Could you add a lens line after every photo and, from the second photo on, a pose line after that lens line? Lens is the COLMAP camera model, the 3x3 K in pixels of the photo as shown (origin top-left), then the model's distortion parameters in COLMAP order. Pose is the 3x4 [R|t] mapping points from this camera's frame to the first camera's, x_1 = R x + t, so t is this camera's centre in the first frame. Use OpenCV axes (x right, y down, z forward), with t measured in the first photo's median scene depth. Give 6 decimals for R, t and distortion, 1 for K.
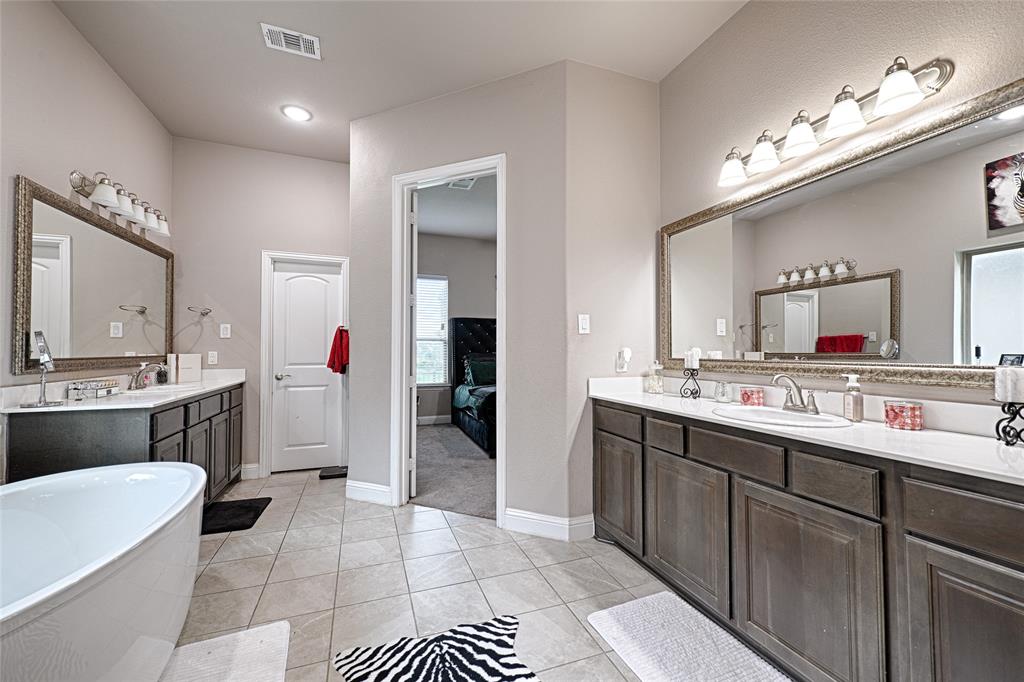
lens RADIAL K [[417.3, 0, 512.6], [0, 417.3, 345.7], [0, 0, 1]] dist [0.003364, -0.000060]
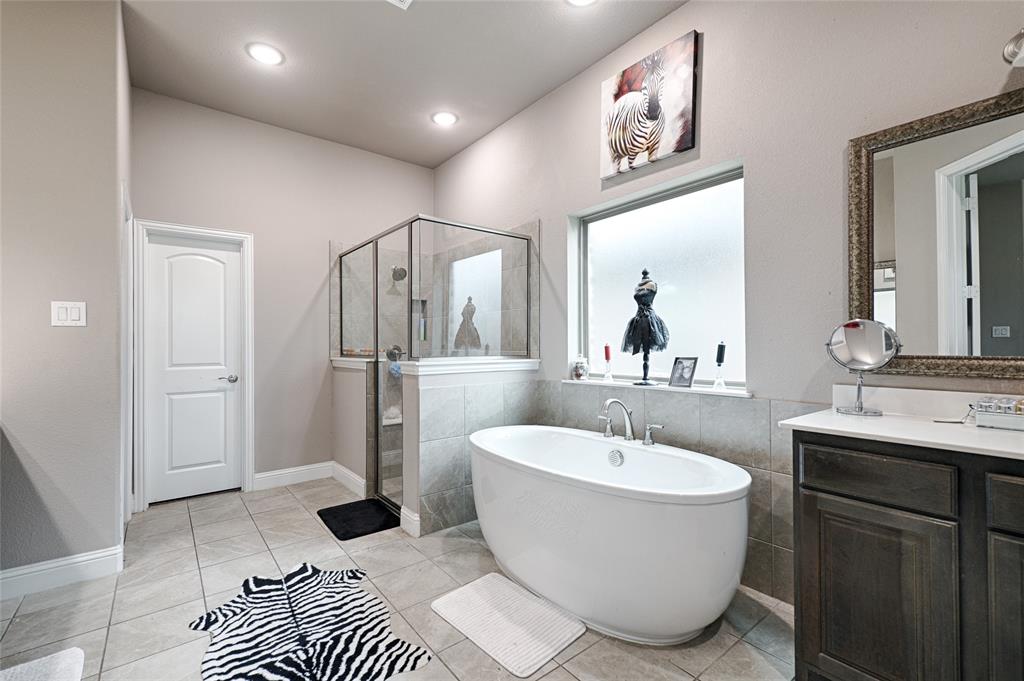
lens RADIAL K [[436.6, 0, 496.0], [0, 436.6, 337.2], [0, 0, 1]] dist [0.000697, -0.000265]
pose [[-0.955318, -0.000888, -0.295579, -0.264351], [0.007256, 0.999624, -0.026454, 0.018332], [0.295492, -0.027417, -0.954952, 2.045022]]
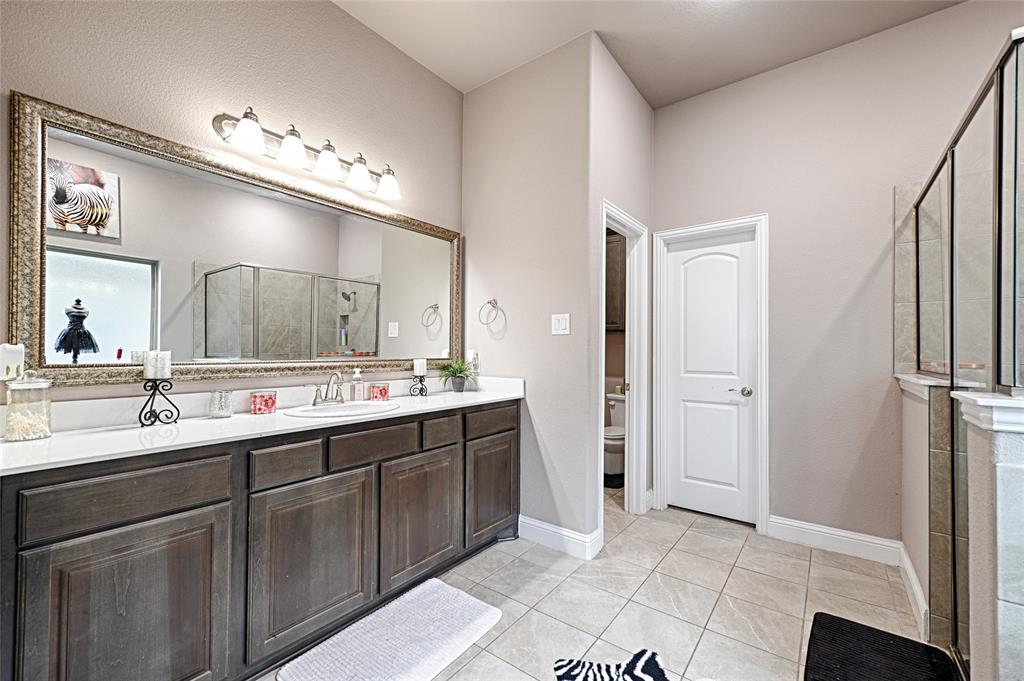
lens RADIAL K [[417.3, 0, 512.6], [0, 417.3, 345.2], [0, 0, 1]] dist [0.003364, -0.000060]
pose [[-0.539020, 0.006960, 0.842264, -0.617312], [-0.015599, 0.999712, -0.018243, 0.009593], [-0.842149, -0.022972, -0.538756, 1.334565]]
